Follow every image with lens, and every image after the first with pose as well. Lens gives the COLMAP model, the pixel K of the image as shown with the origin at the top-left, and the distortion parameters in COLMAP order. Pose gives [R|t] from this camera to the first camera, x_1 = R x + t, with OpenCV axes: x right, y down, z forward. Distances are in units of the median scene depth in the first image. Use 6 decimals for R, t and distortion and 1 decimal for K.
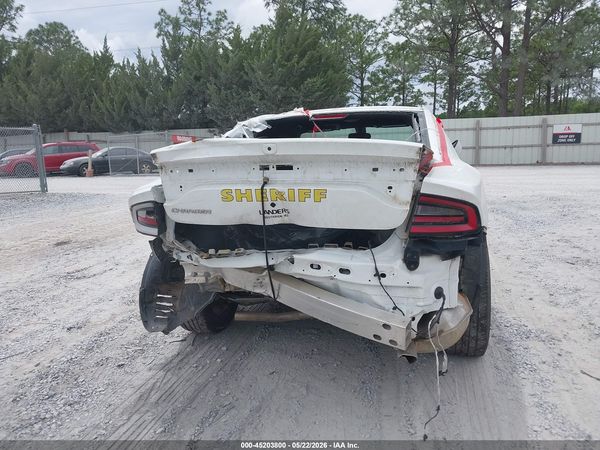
lens RADIAL K [[476.3, 0, 300.0], [0, 476.3, 225.0], [0, 0, 1]] dist [0.012005, -0.005777]
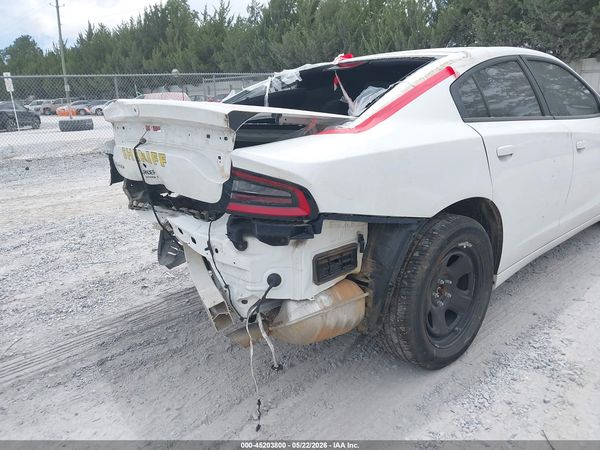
lens RADIAL K [[466.5, 0, 299.6], [0, 466.5, 235.9], [0, 0, 1]] dist [0.012181, -0.014804]
pose [[0.838605, 0.157027, -0.521617, 0.554948], [-0.078580, 0.982408, 0.169409, -0.064202], [0.539042, -0.101078, 0.836192, 0.227588]]
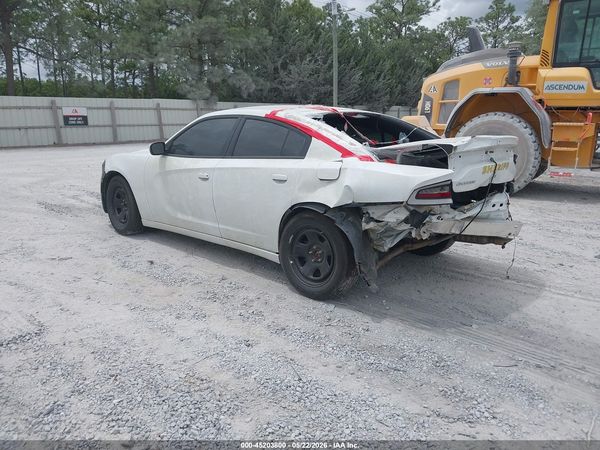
lens RADIAL K [[472.6, 0, 302.8], [0, 472.6, 227.9], [0, 0, 1]] dist [0.027043, -0.011292]
pose [[0.479926, -0.174481, 0.859783, -1.346245], [0.135533, 0.983004, 0.123833, -0.095230], [-0.866777, 0.057098, 0.495417, 0.542712]]
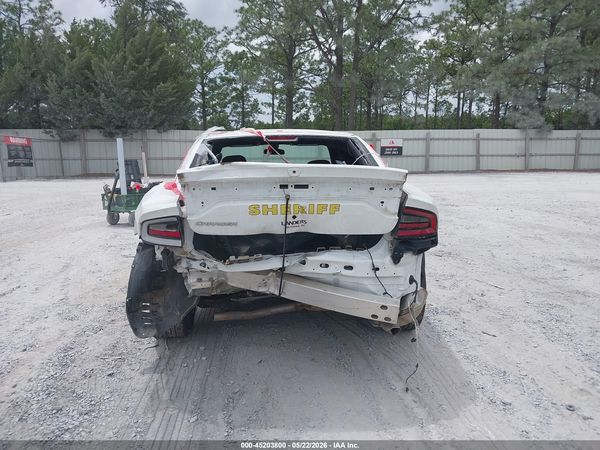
lens RADIAL K [[472.6, 0, 302.8], [0, 472.6, 227.9], [0, 0, 1]] dist [0.027043, -0.011292]
pose [[0.942463, -0.029371, 0.333016, -0.316387], [0.031075, 0.999517, 0.000209, -0.009946], [-0.332862, 0.010151, 0.942921, -0.112690]]
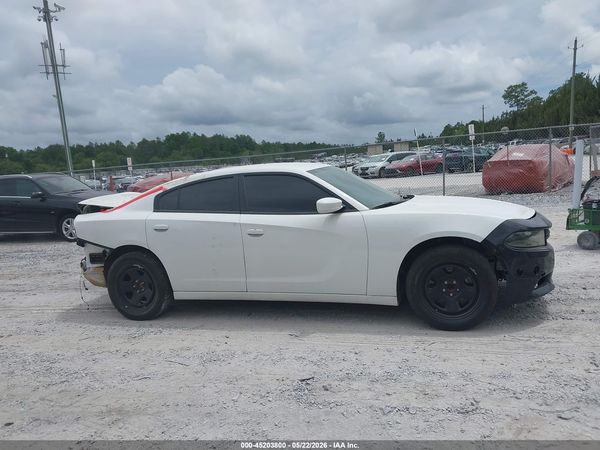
lens RADIAL K [[466.5, 0, 299.6], [0, 466.5, 235.9], [0, 0, 1]] dist [0.012181, -0.014804]
pose [[-0.017359, 0.188363, -0.981946, 2.055406], [-0.105485, 0.976268, 0.189139, -0.440518], [0.994269, 0.106864, 0.002923, 1.612175]]
